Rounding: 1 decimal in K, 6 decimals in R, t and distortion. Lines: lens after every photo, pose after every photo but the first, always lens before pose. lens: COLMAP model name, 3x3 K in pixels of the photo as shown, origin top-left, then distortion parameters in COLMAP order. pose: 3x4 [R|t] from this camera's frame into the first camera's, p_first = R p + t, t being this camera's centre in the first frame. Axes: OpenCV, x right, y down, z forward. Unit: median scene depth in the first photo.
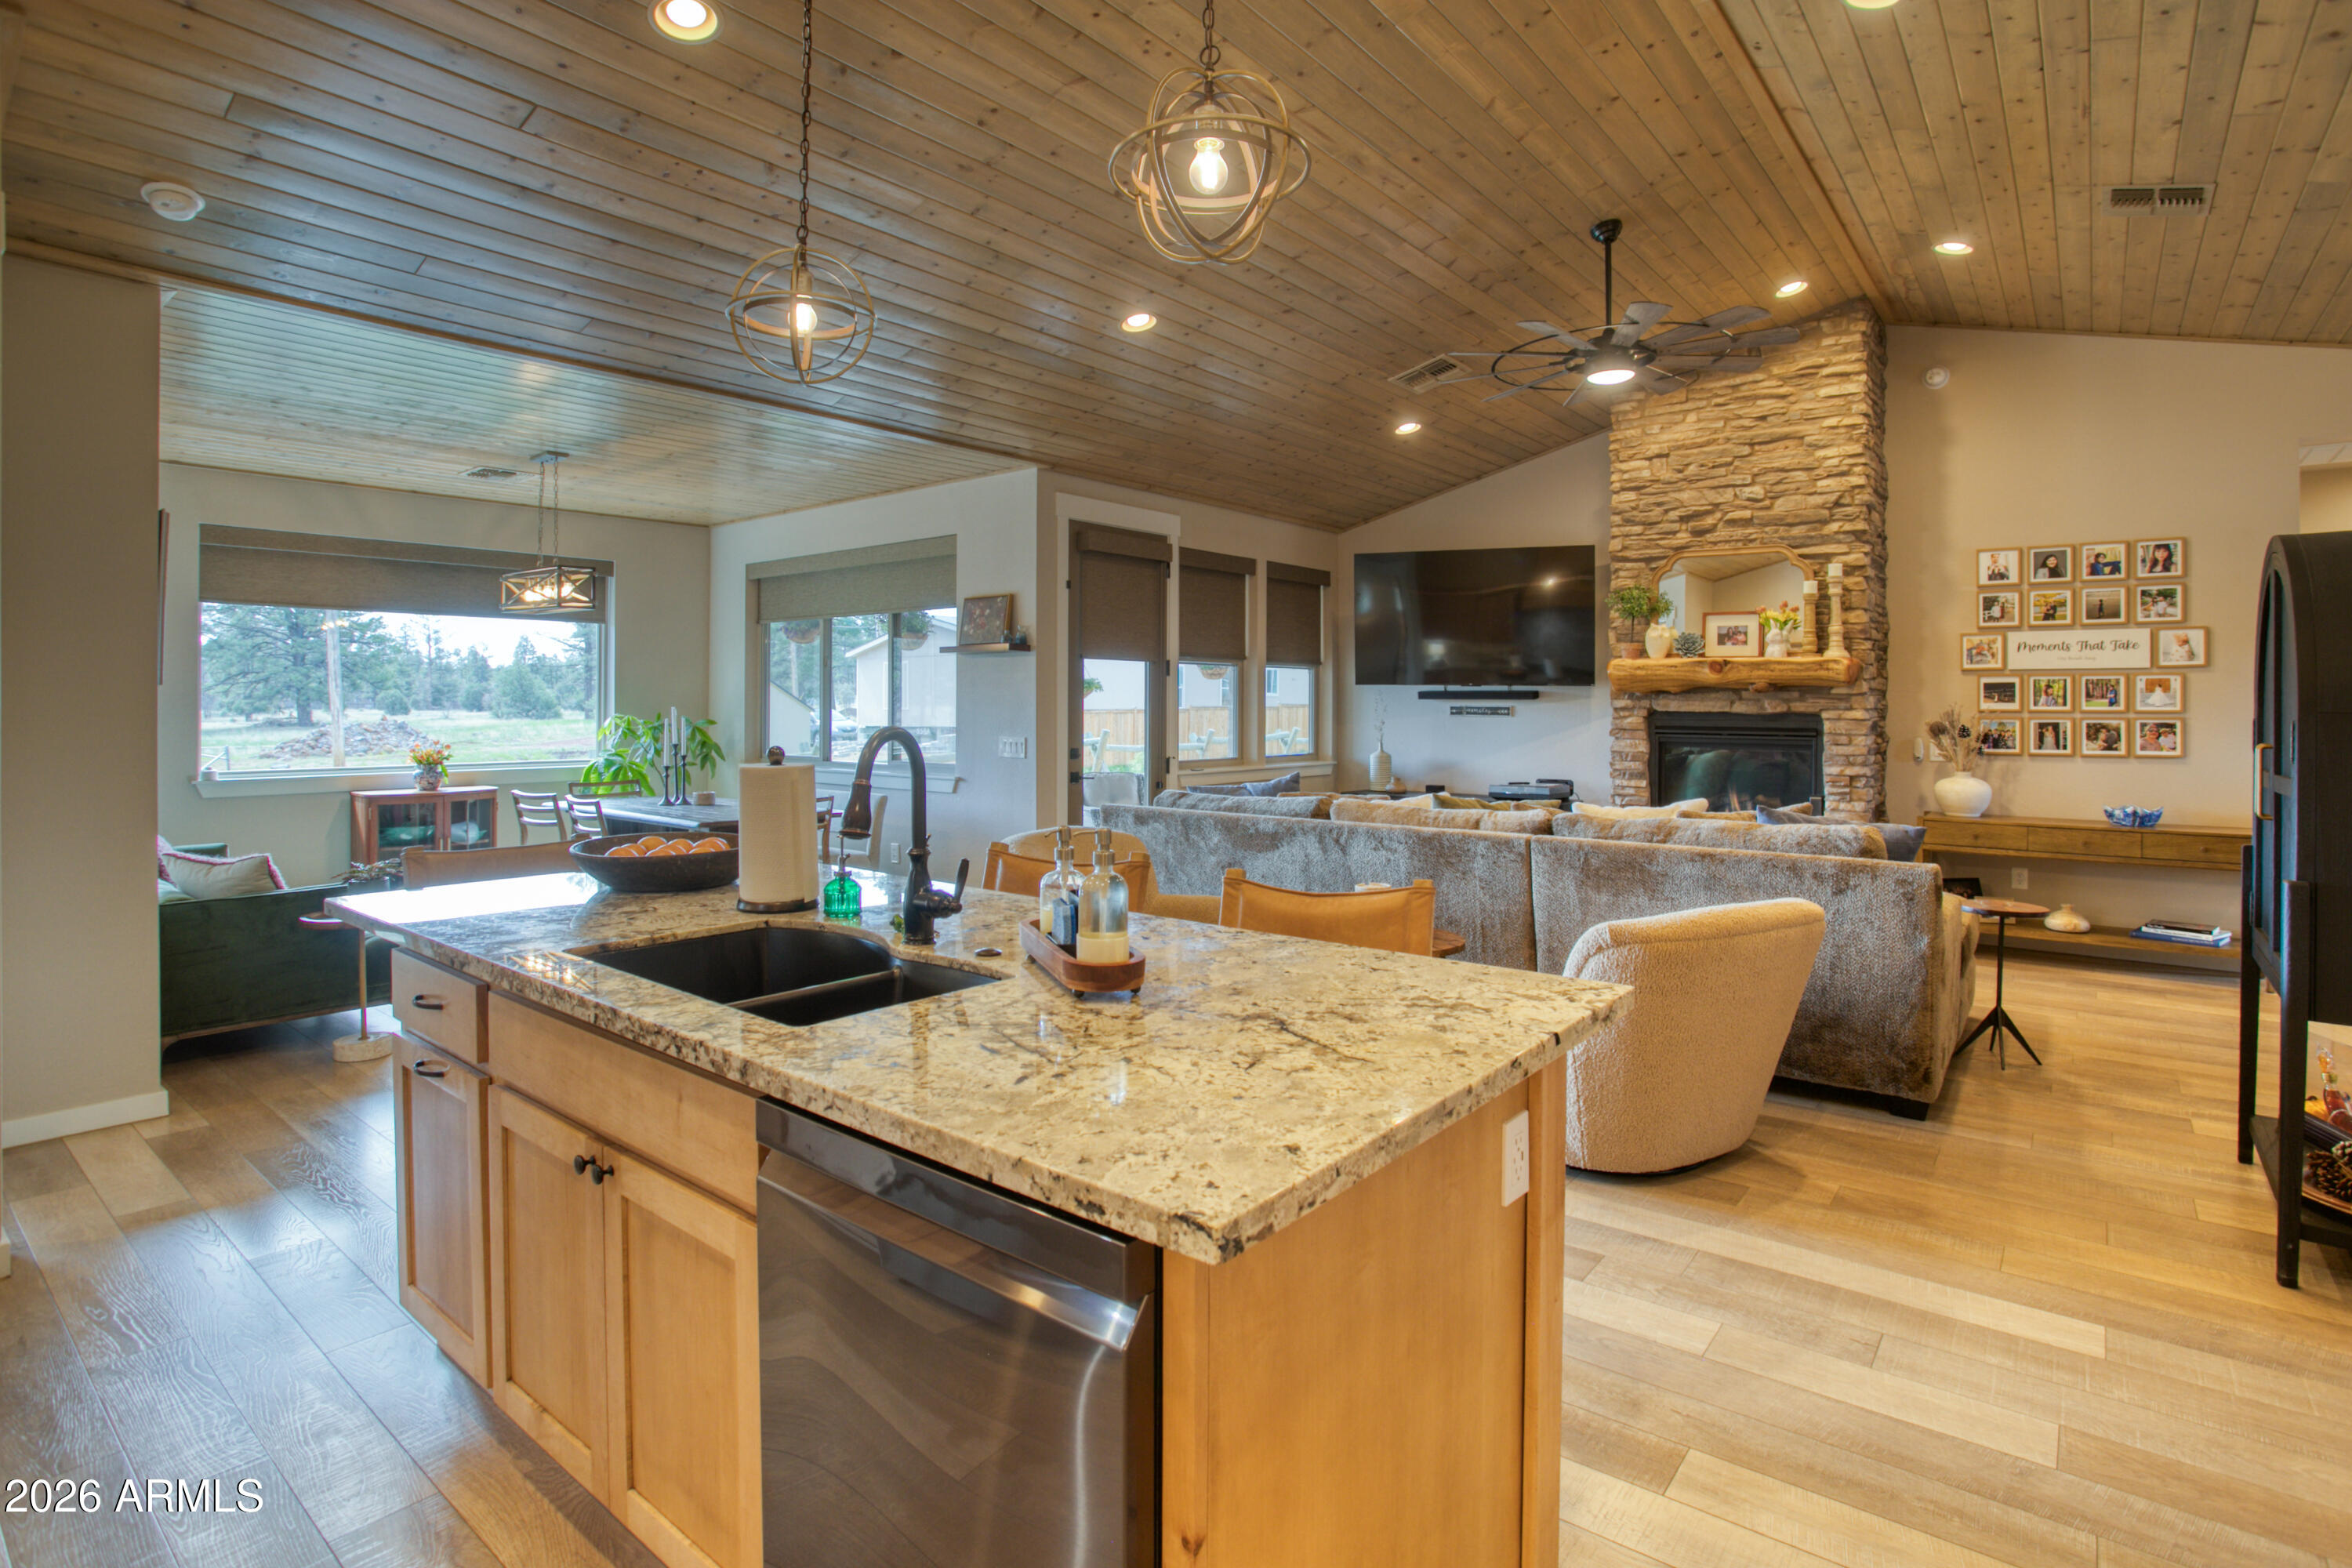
lens RADIAL K [[1152.1, 0, 1172.4], [0, 1152.1, 695.6], [0, 0, 1]] dist [-0.049741, 0.018022]
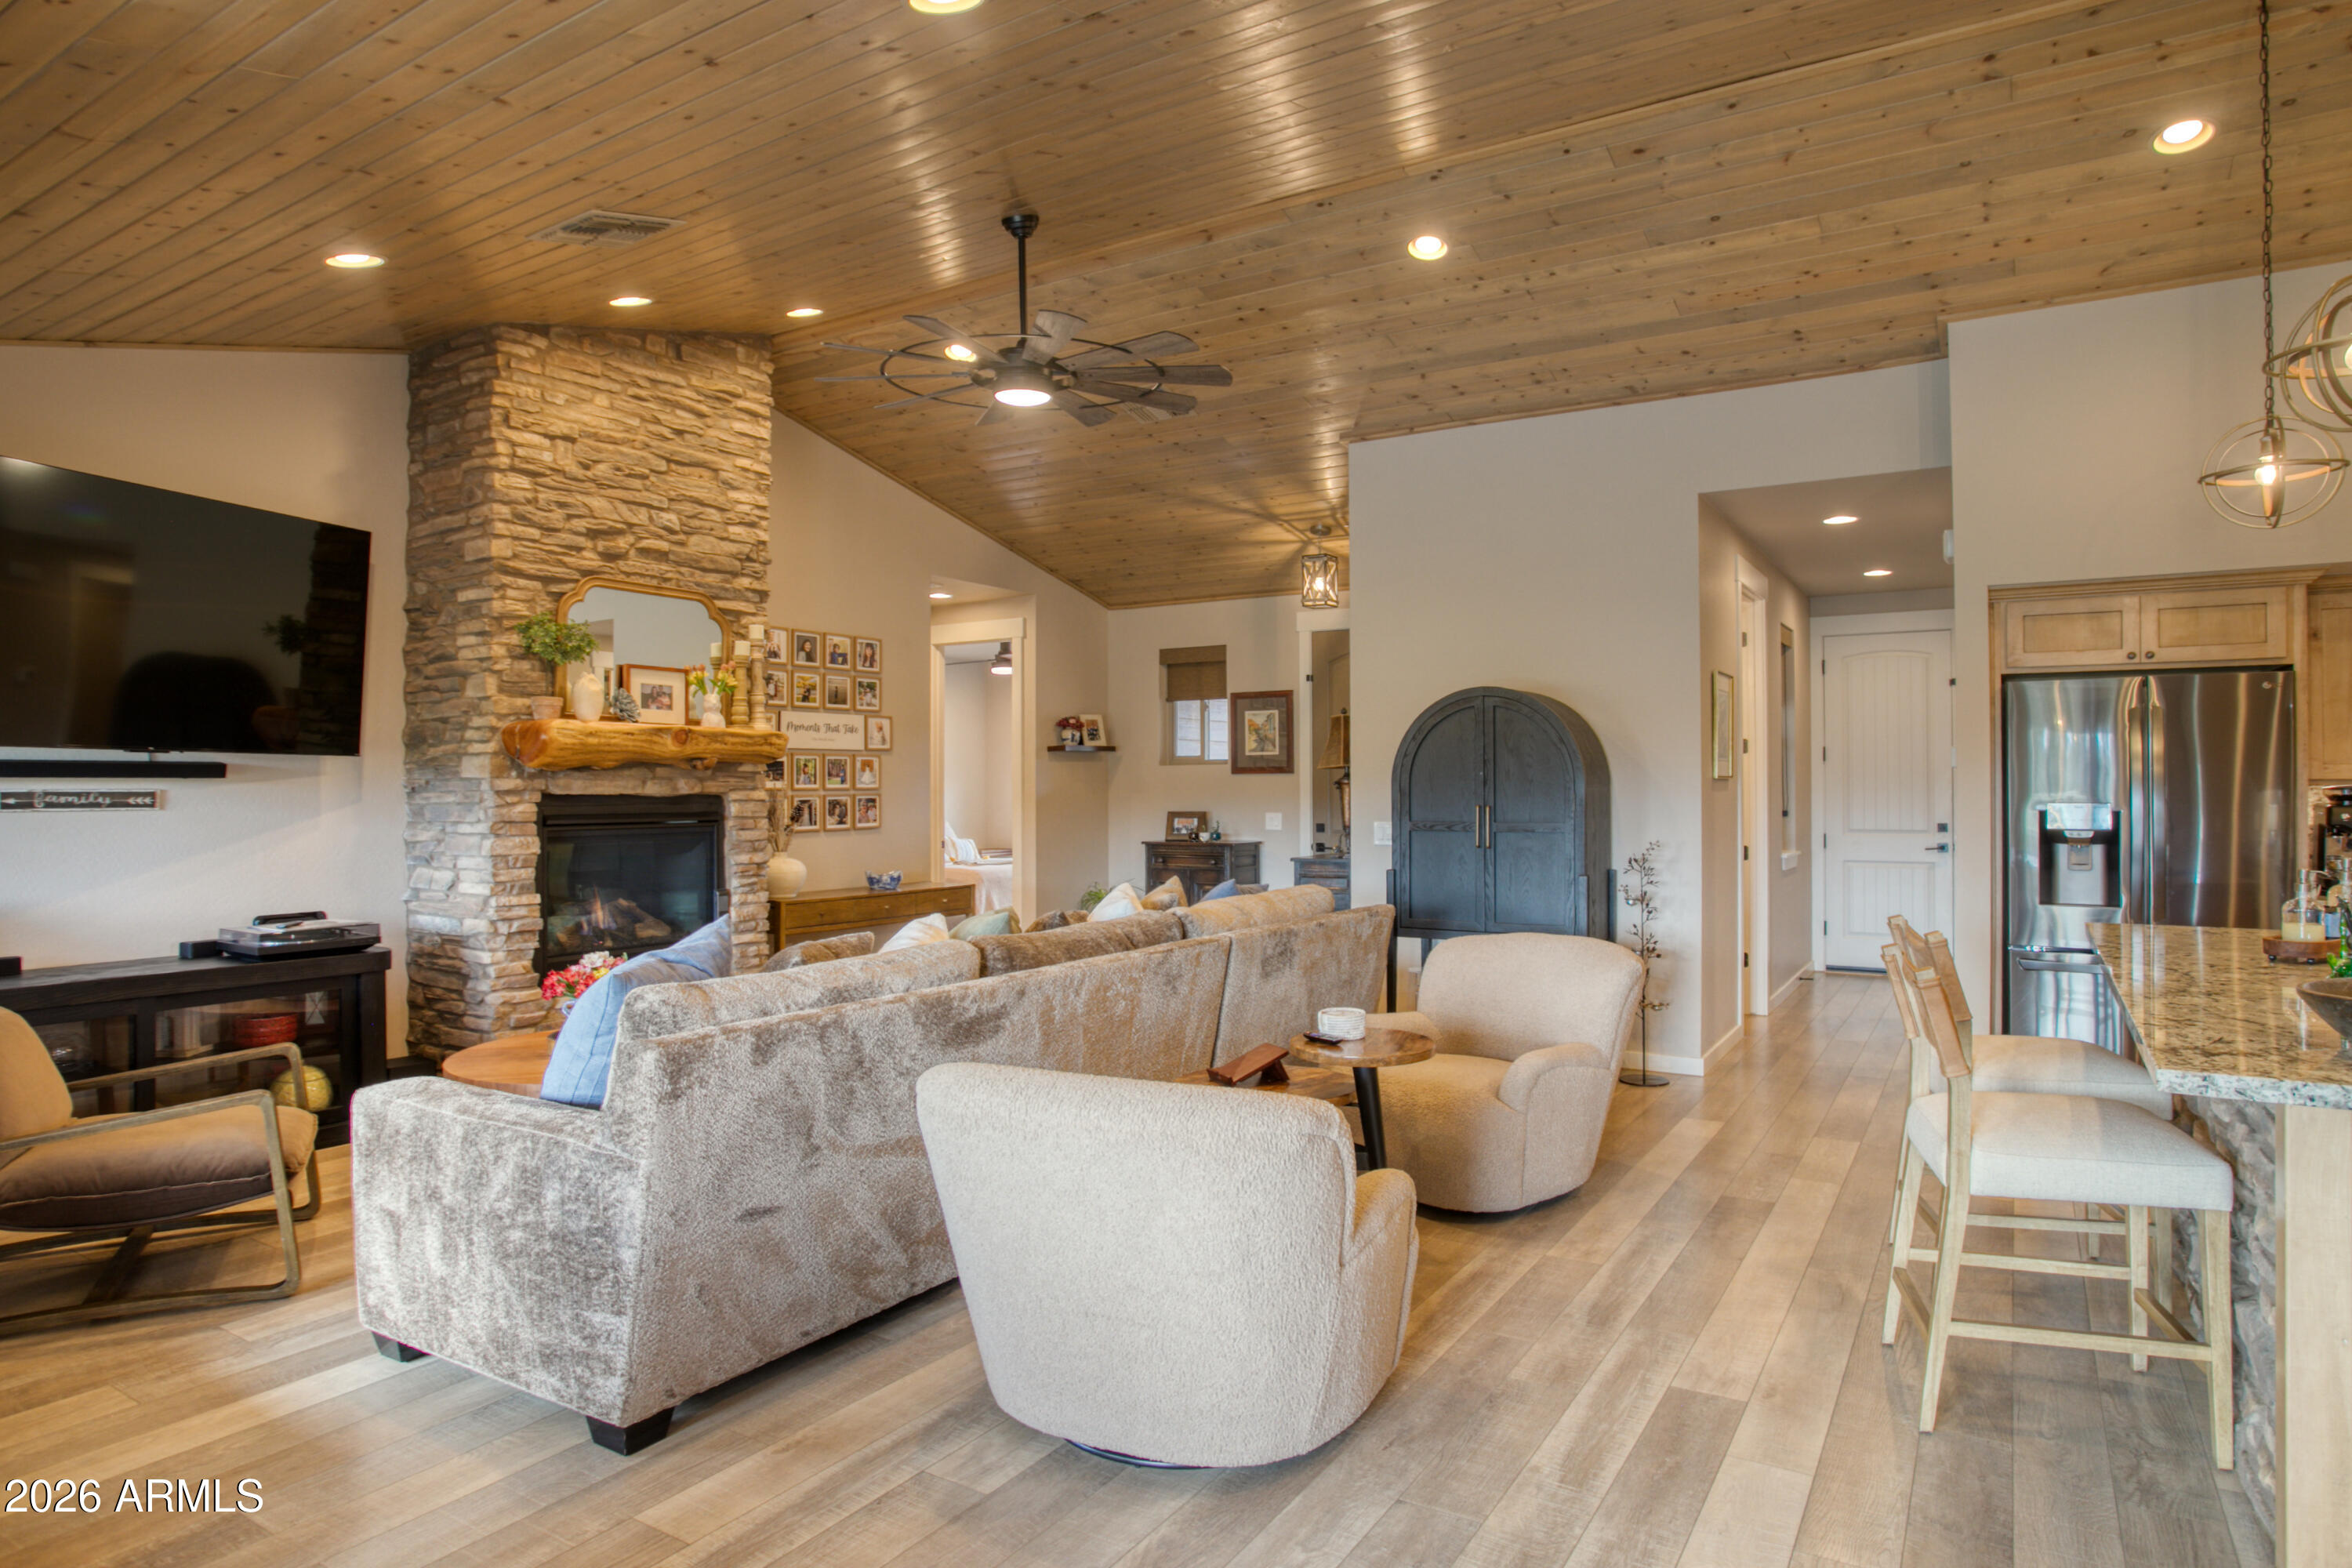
lens RADIAL K [[1350.2, 0, 1190.9], [0, 1350.2, 770.1], [0, 0, 1]] dist [-0.050083, 0.021498]
pose [[-0.130528, 0.003249, 0.991439, -0.487130], [-0.004983, 0.999980, -0.003933, -0.000432], [-0.991432, -0.005454, -0.130509, 0.774330]]
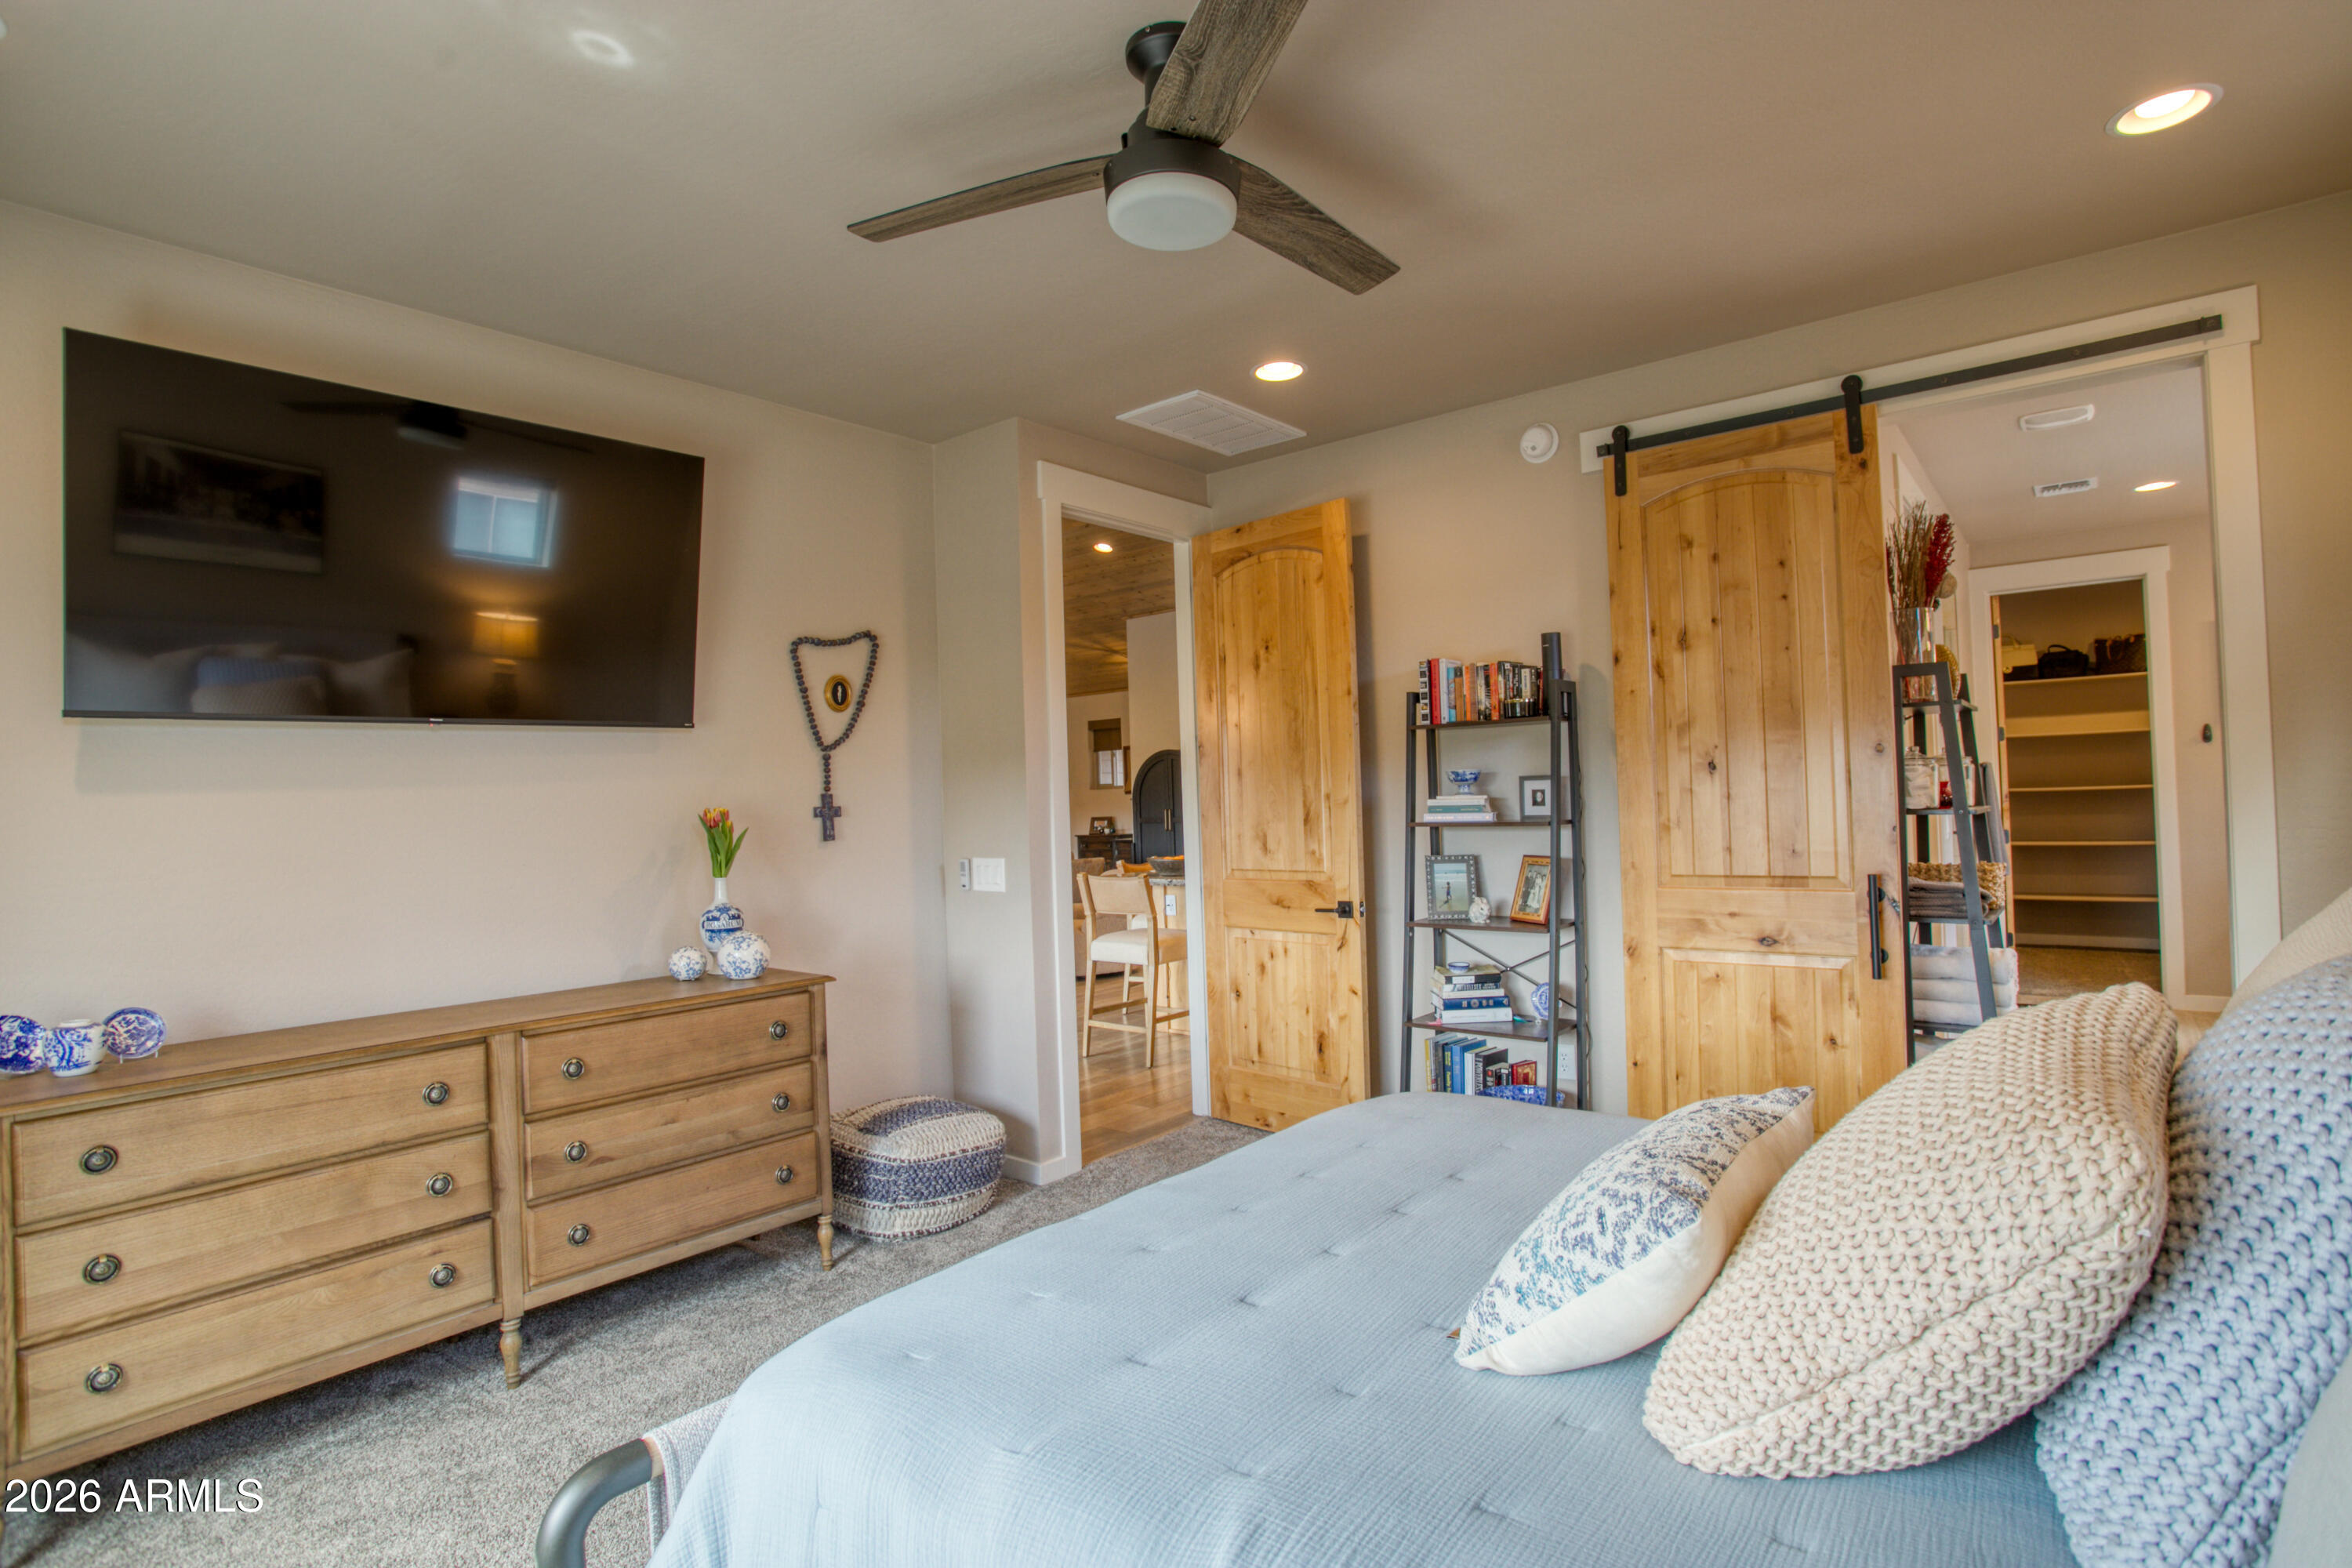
lens RADIAL K [[1180.5, 0, 1177.6], [0, 1180.5, 784.1], [0, 0, 1]] dist [-0.024659, -0.000508]
pose [[-0.000234, 0.010838, 0.999941, -1.184845], [0.023844, 0.999657, -0.010829, 0.005024], [-0.999716, 0.023840, -0.000493, 0.454923]]
